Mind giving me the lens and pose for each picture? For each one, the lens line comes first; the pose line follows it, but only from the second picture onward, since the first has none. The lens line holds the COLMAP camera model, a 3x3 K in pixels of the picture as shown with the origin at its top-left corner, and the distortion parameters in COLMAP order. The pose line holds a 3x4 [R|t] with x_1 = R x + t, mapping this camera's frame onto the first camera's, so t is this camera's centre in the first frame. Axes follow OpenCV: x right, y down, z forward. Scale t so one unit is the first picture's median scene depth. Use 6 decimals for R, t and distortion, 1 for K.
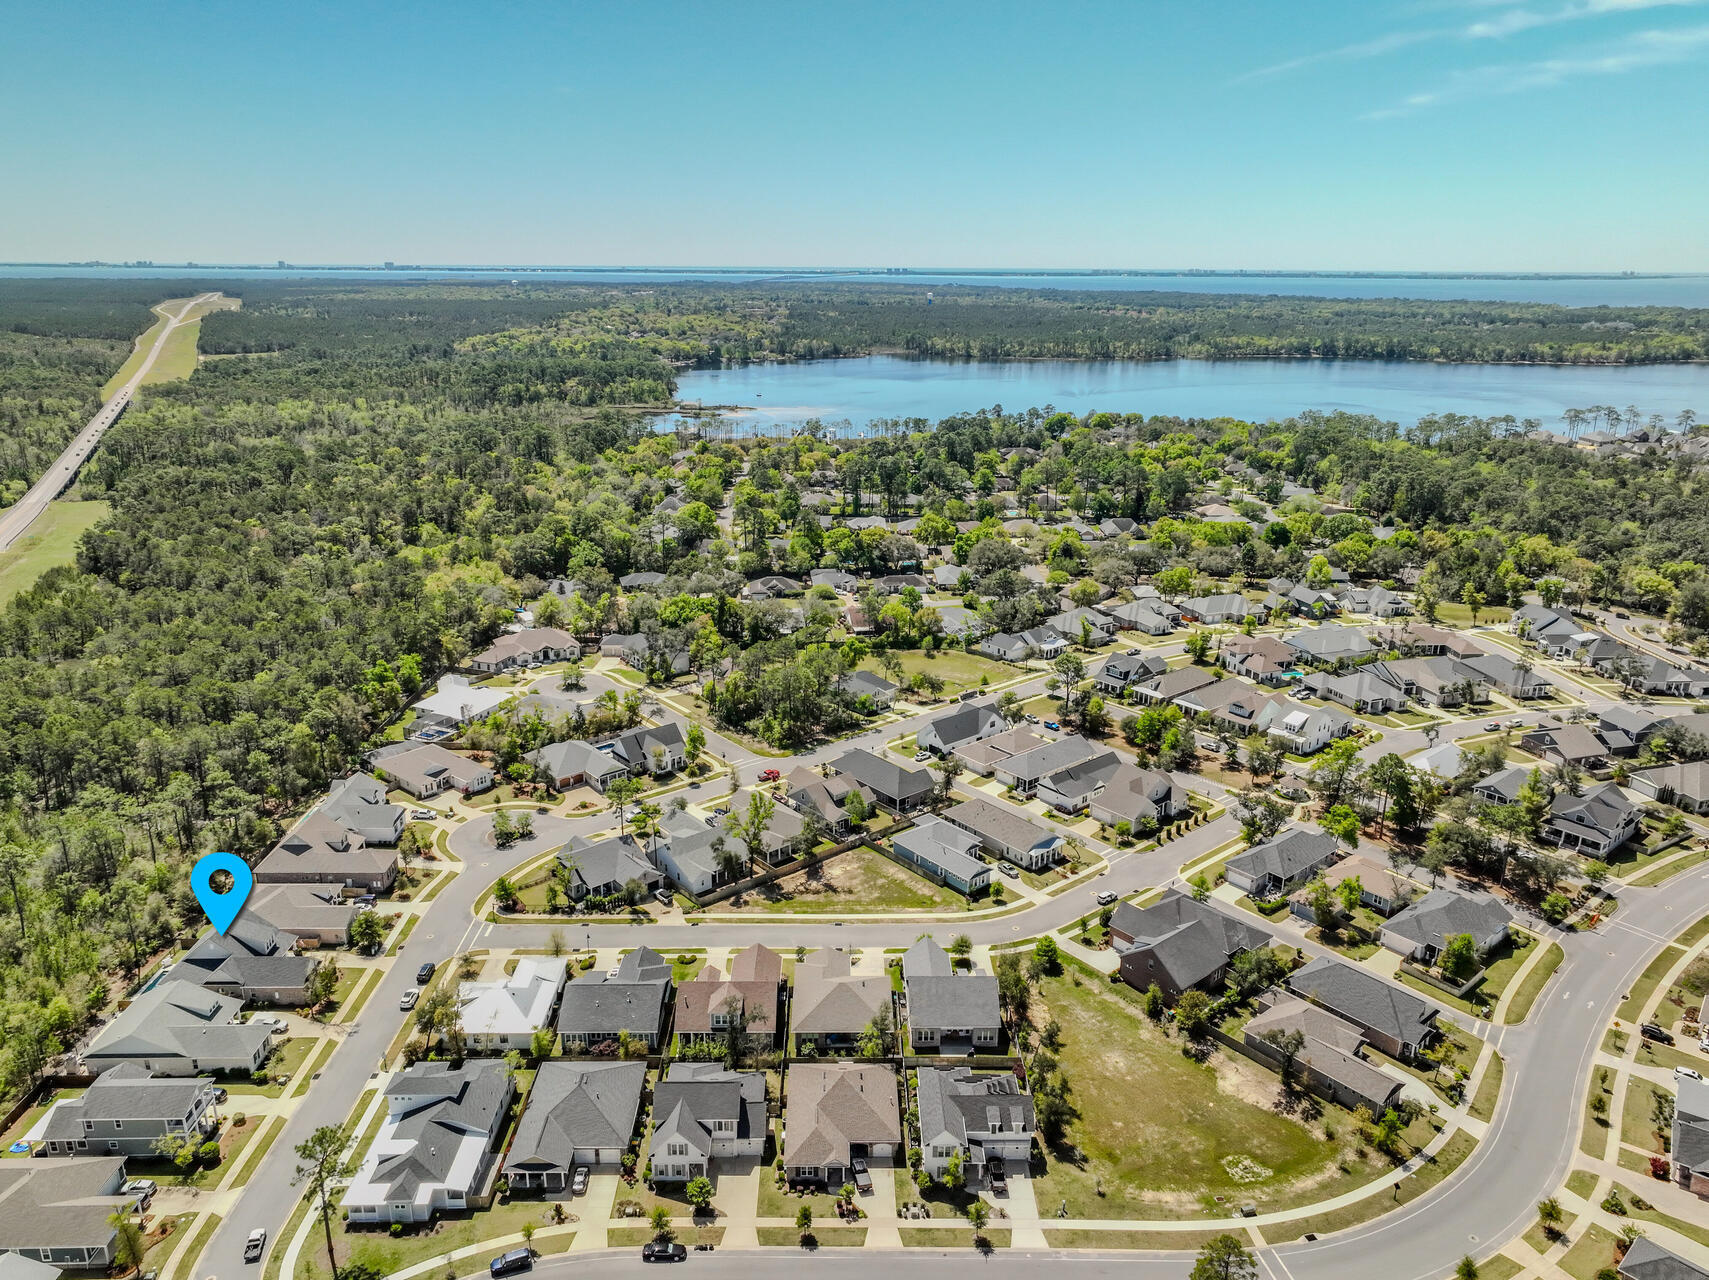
lens RADIAL K [[1206.1, 0, 856.6], [0, 1206.1, 632.3], [0, 0, 1]] dist [0.005516, 0.006507]
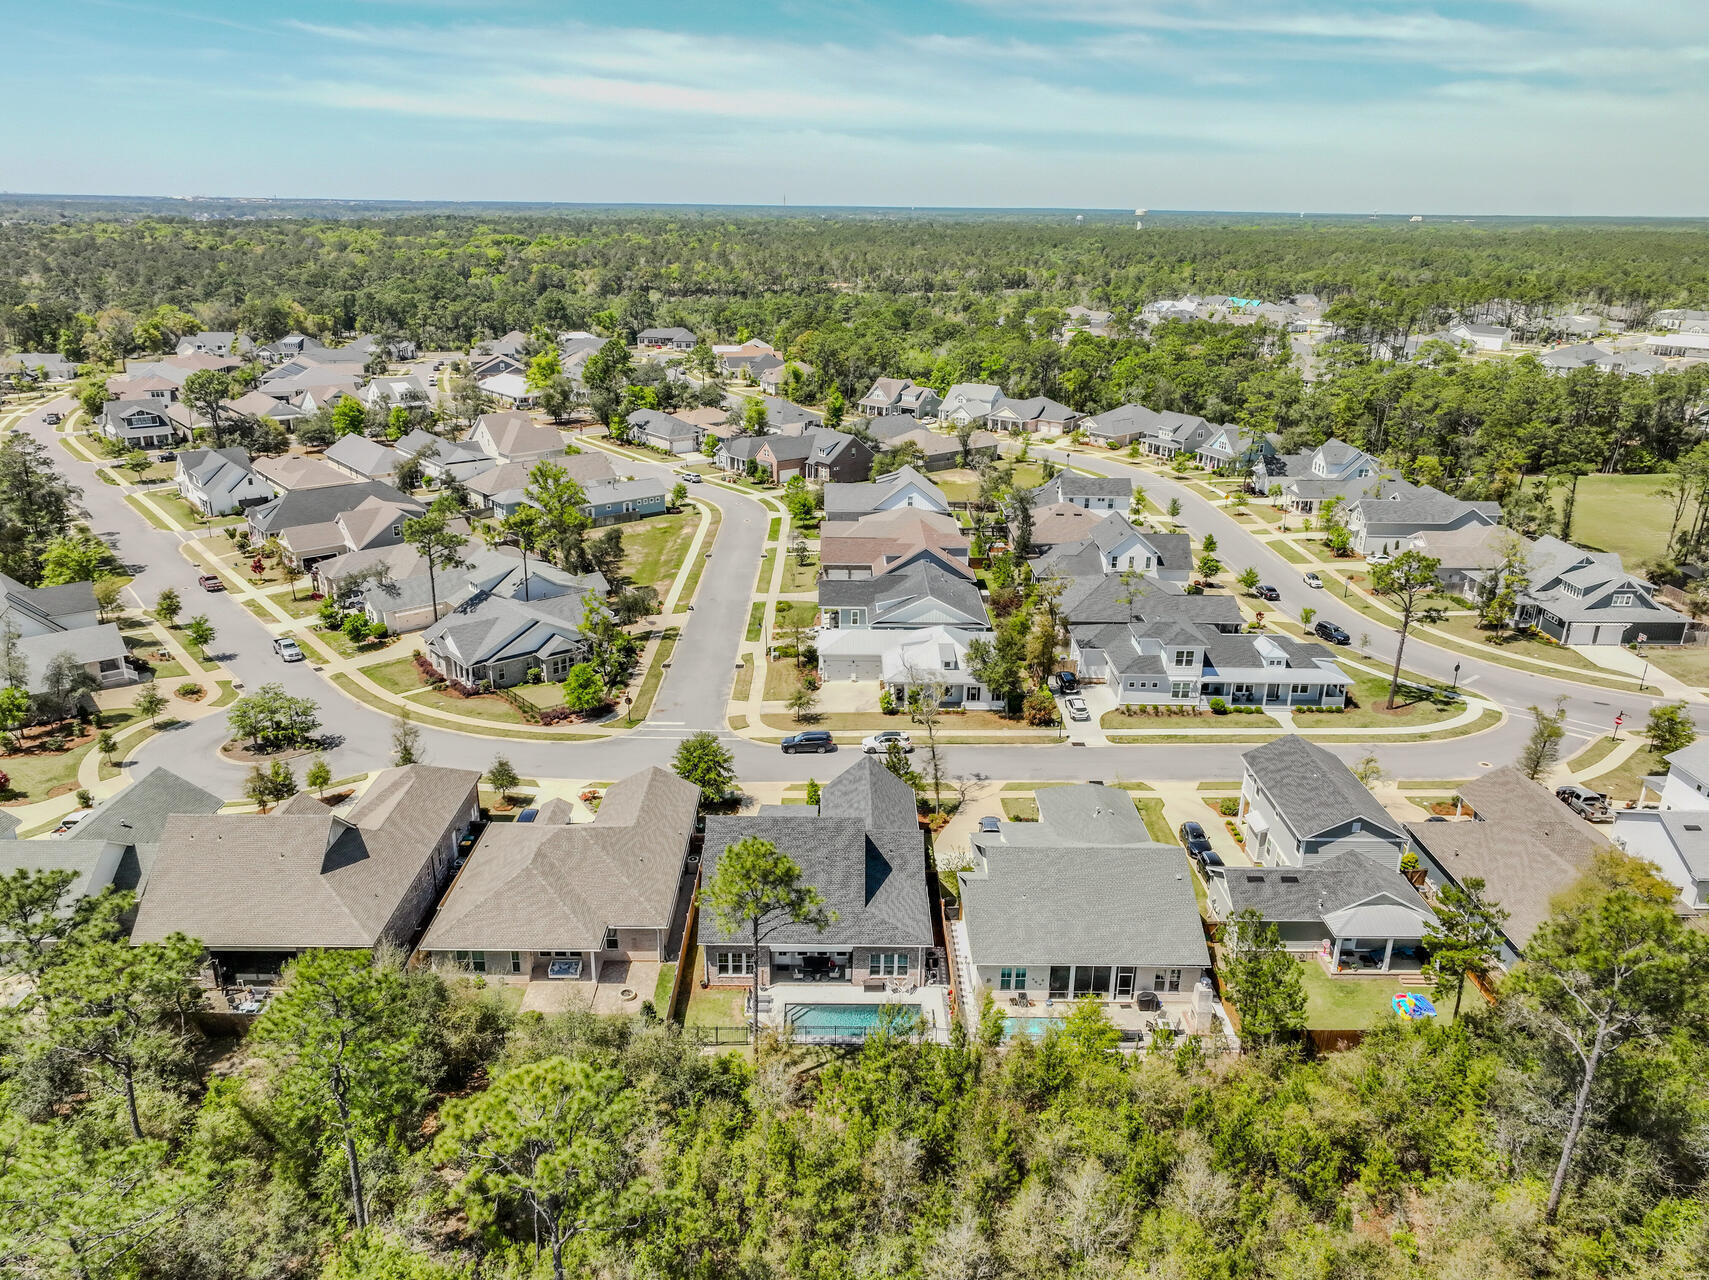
lens RADIAL K [[1206.1, 0, 856.6], [0, 1206.1, 632.3], [0, 0, 1]] dist [0.005516, 0.006507]
pose [[0.000150, -0.338231, 0.941063, -0.611546], [0.282781, 0.902668, 0.324386, 0.037823], [-0.959185, 0.266066, 0.095781, 0.632232]]
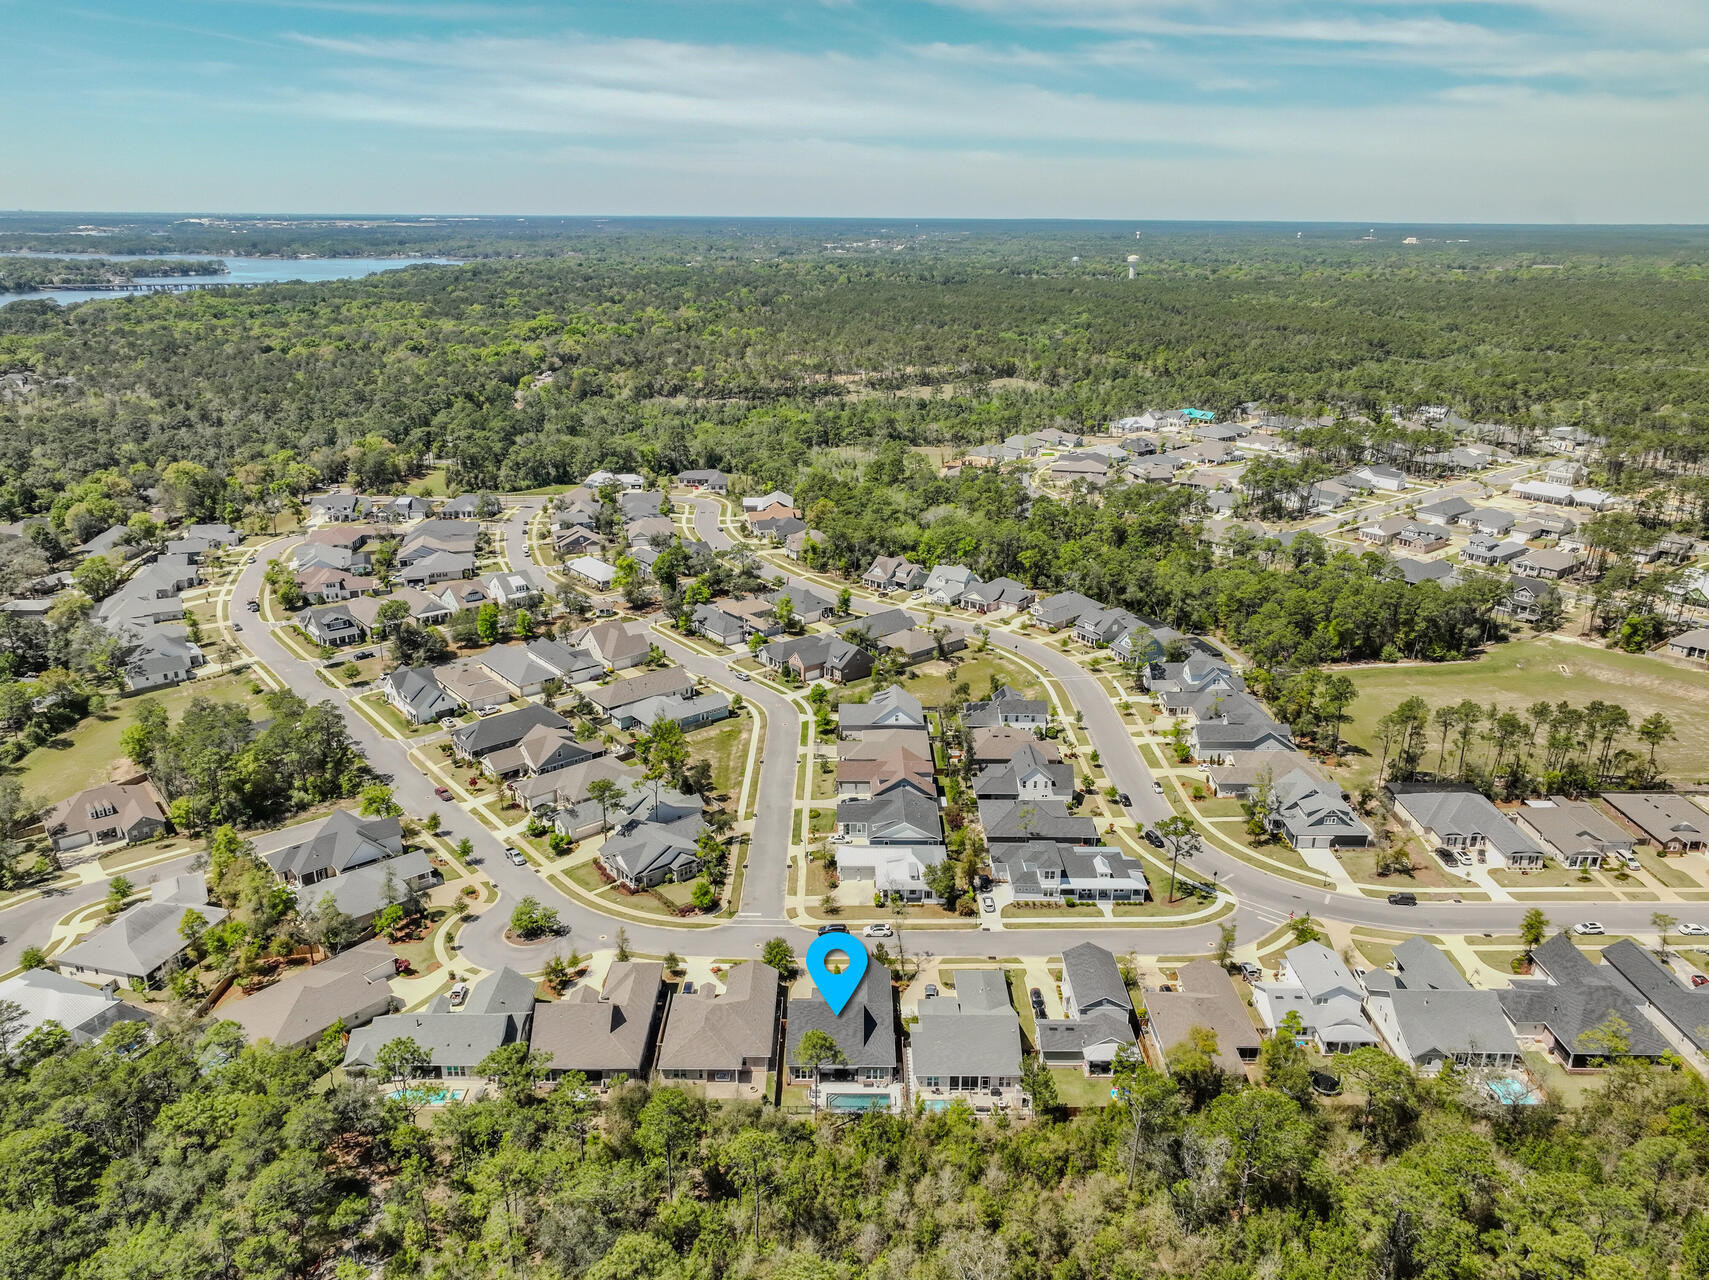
lens RADIAL K [[1208.5, 0, 857.4], [0, 1208.5, 634.4], [0, 0, 1]] dist [0.008176, 0.009073]
pose [[0.003237, -0.336657, 0.941622, -0.858523], [0.288184, 0.901992, 0.321498, -0.185432], [-0.957570, 0.270320, 0.099939, 0.563883]]
